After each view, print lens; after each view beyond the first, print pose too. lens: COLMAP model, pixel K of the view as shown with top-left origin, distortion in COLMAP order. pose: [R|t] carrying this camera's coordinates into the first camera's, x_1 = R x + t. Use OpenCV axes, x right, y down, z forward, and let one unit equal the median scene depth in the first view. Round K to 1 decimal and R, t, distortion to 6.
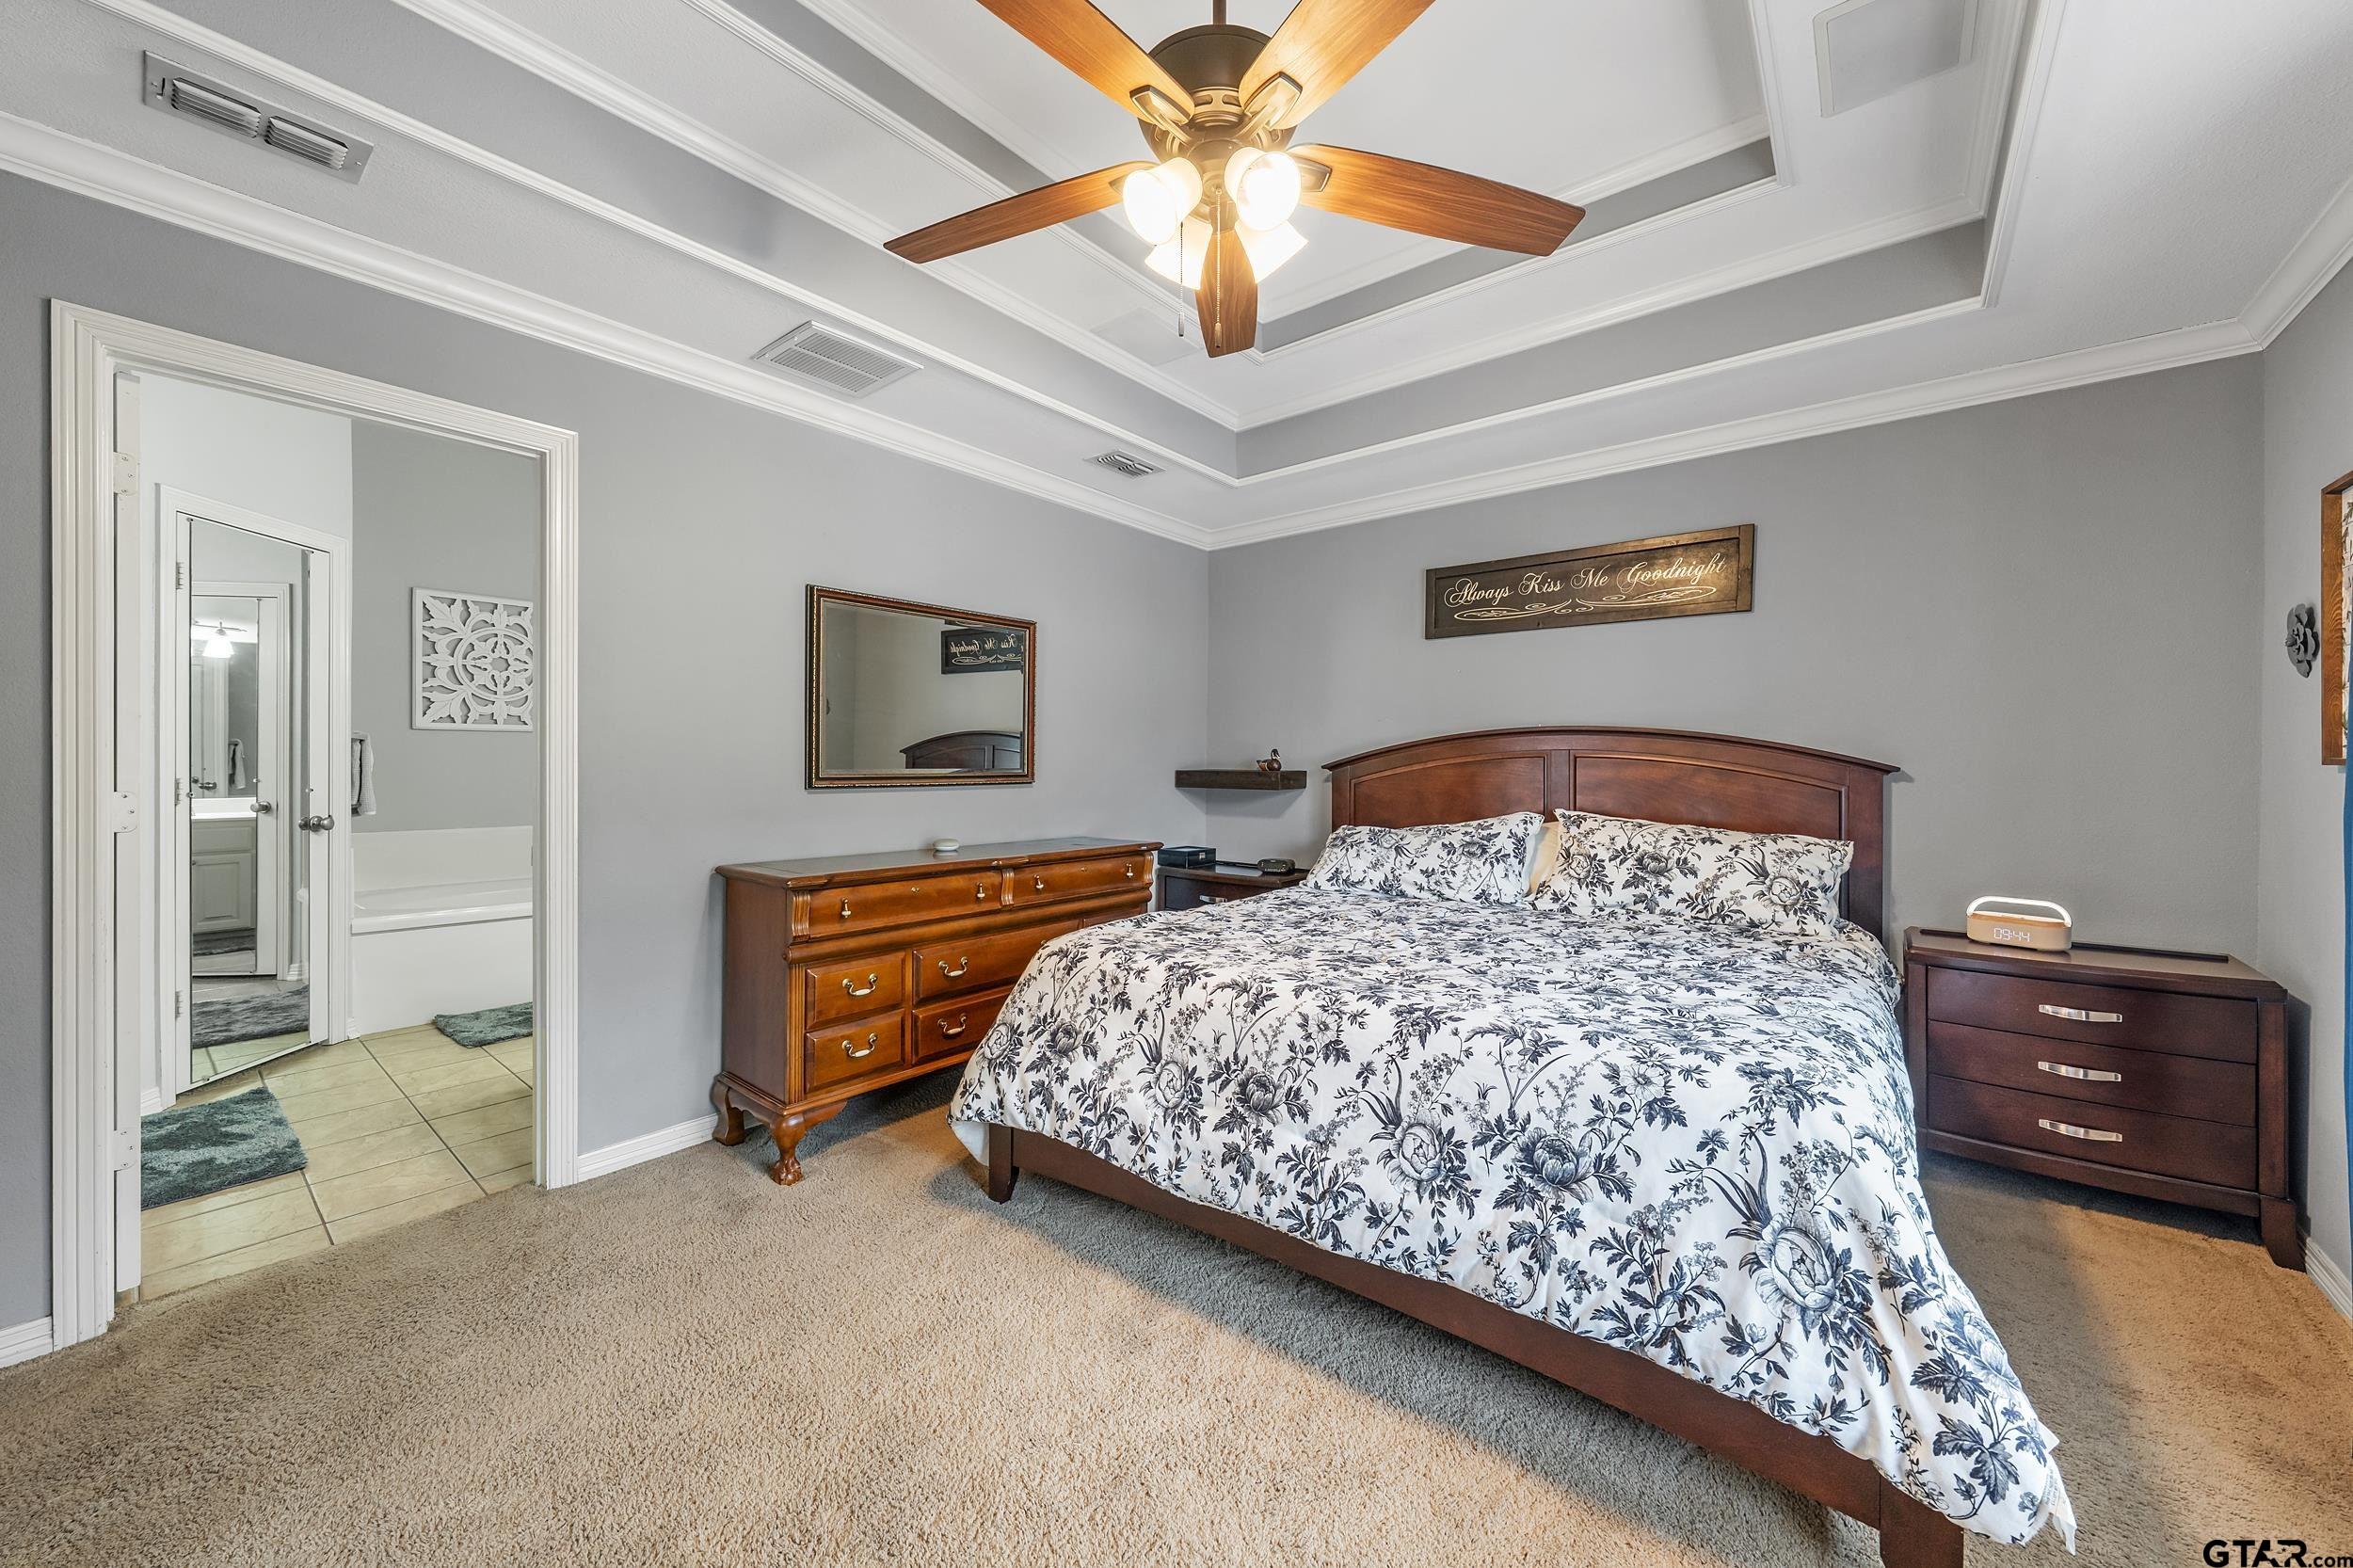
lens RADIAL K [[865.7, 0, 1172.7], [0, 865.7, 765.1], [0, 0, 1]] dist [-0.002559, -0.000042]
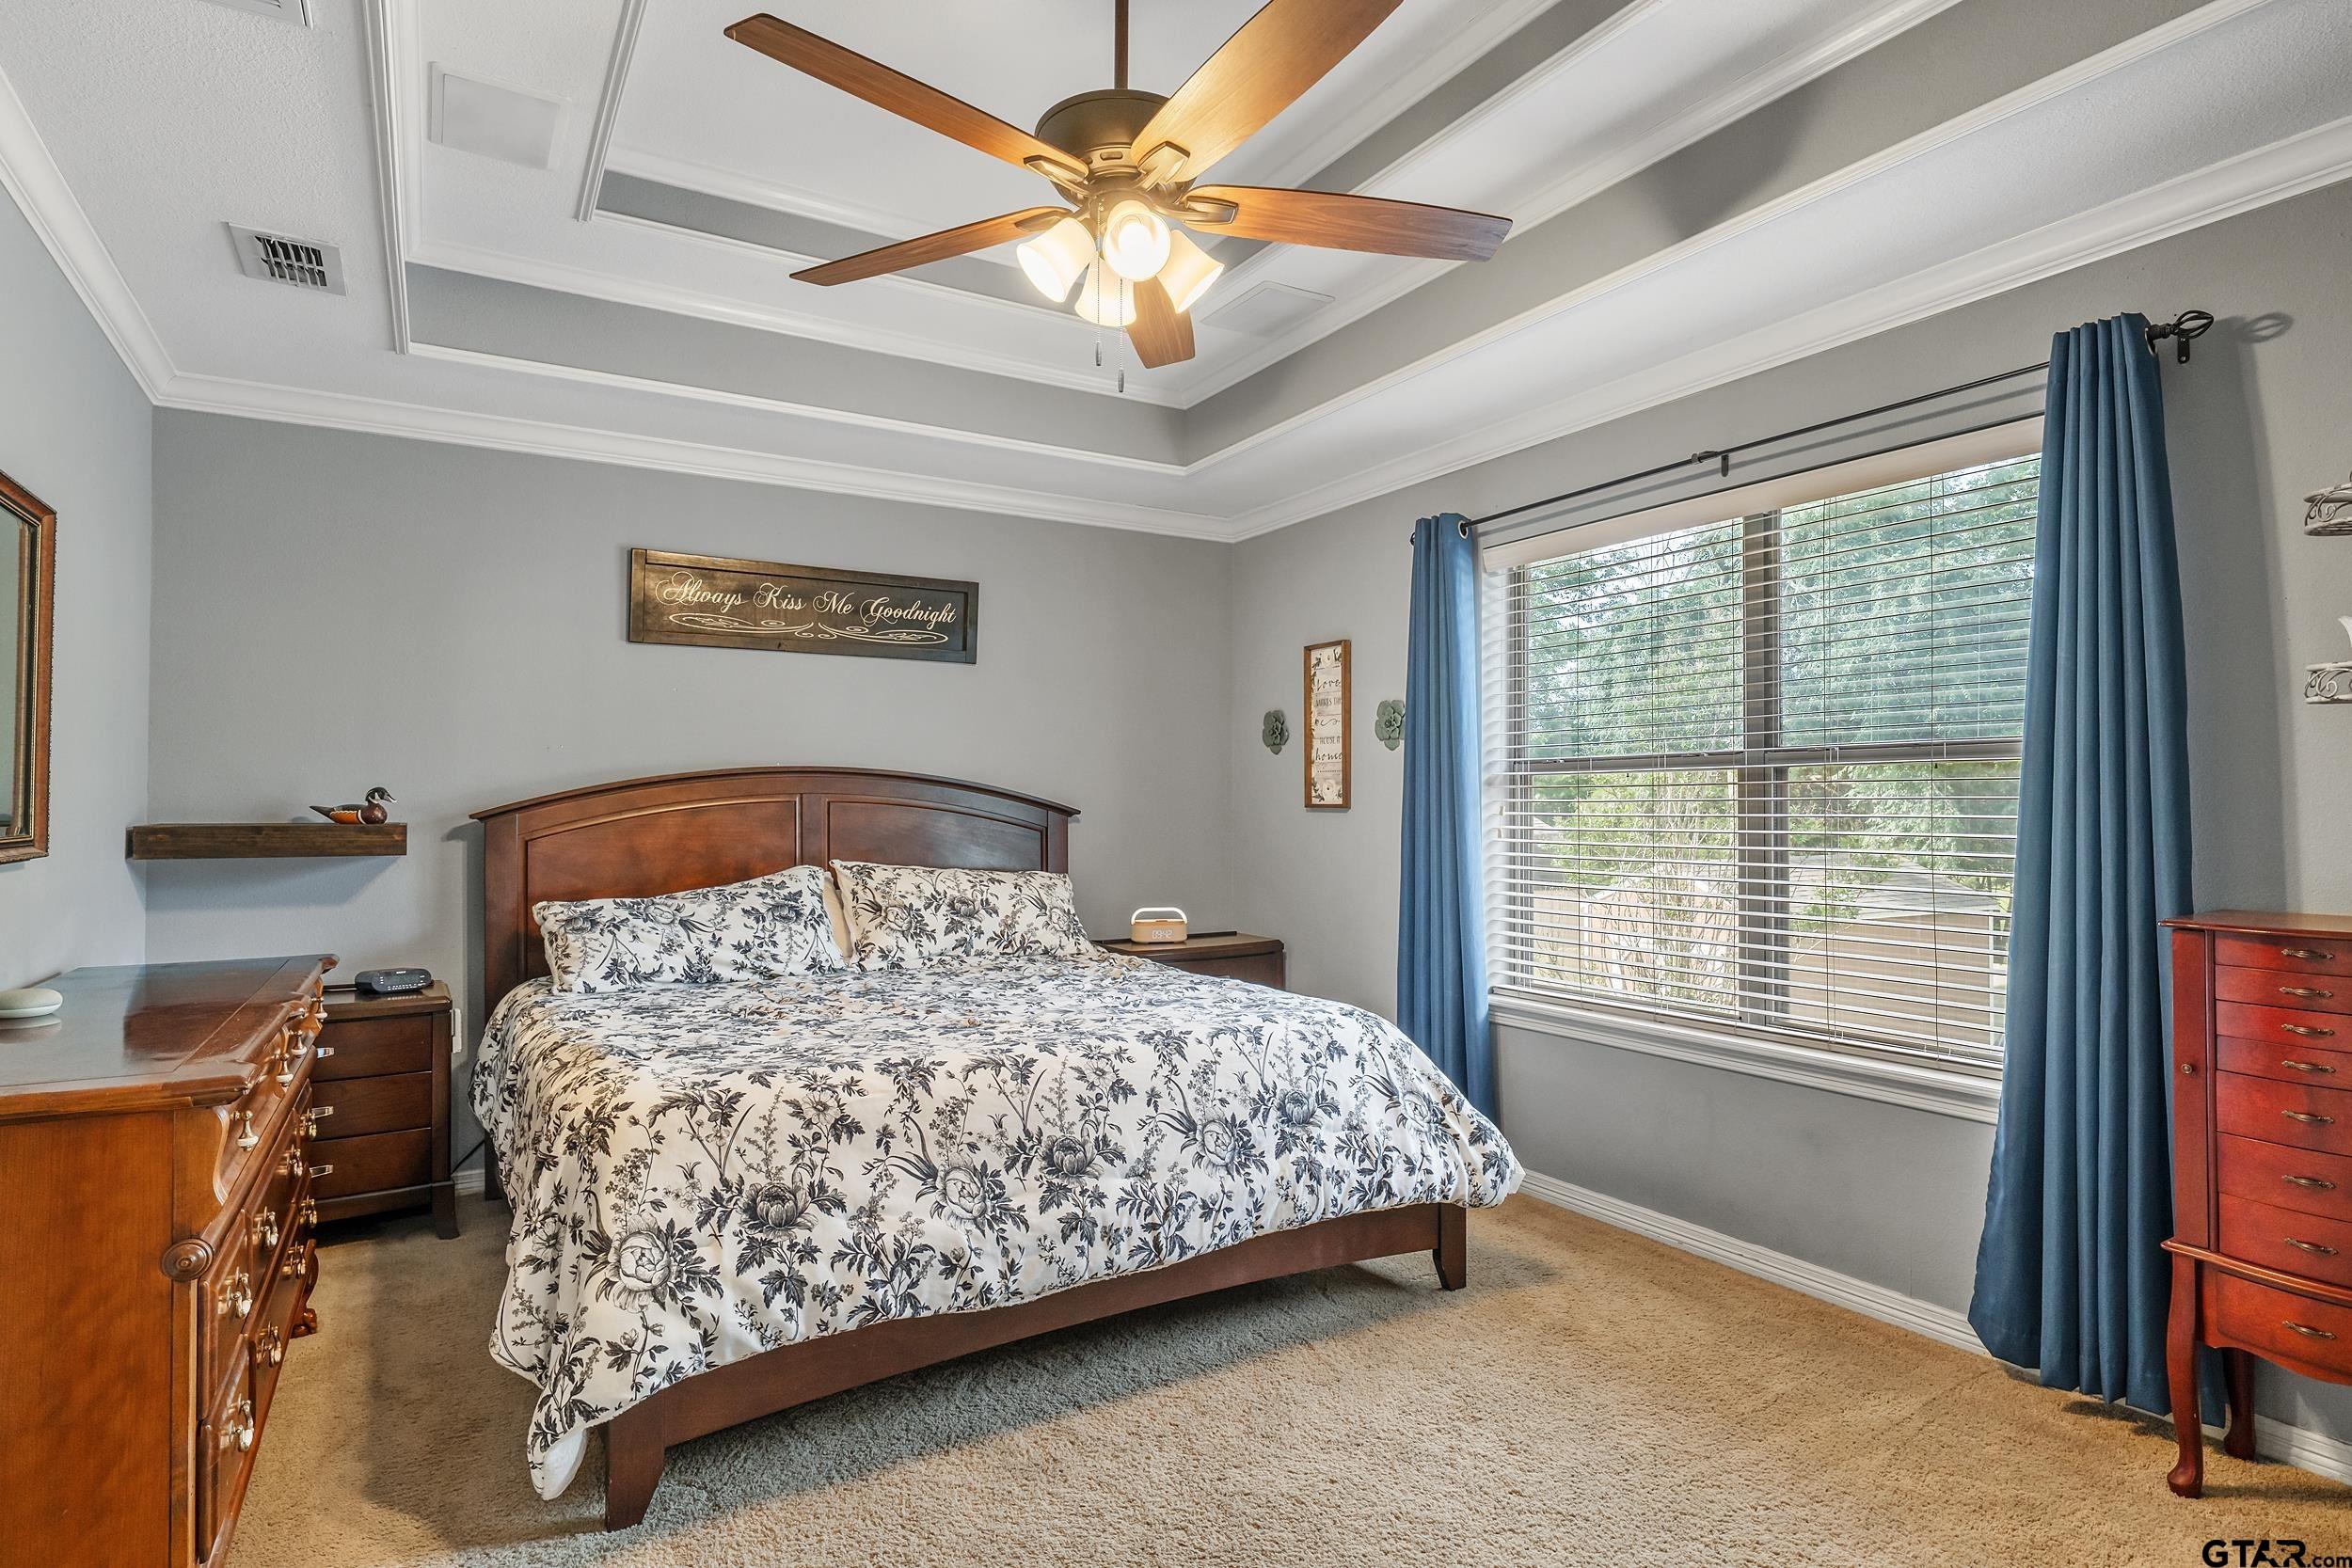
lens RADIAL K [[1256.4, 0, 1173.2], [0, 1256.4, 789.0], [0, 0, 1]] dist [0.012766, -0.000061]
pose [[0.344341, 0.007991, 0.938811, -1.134136], [0.005653, 0.999928, -0.010584, -0.011682], [-0.938828, 0.008952, 0.344271, 0.397582]]
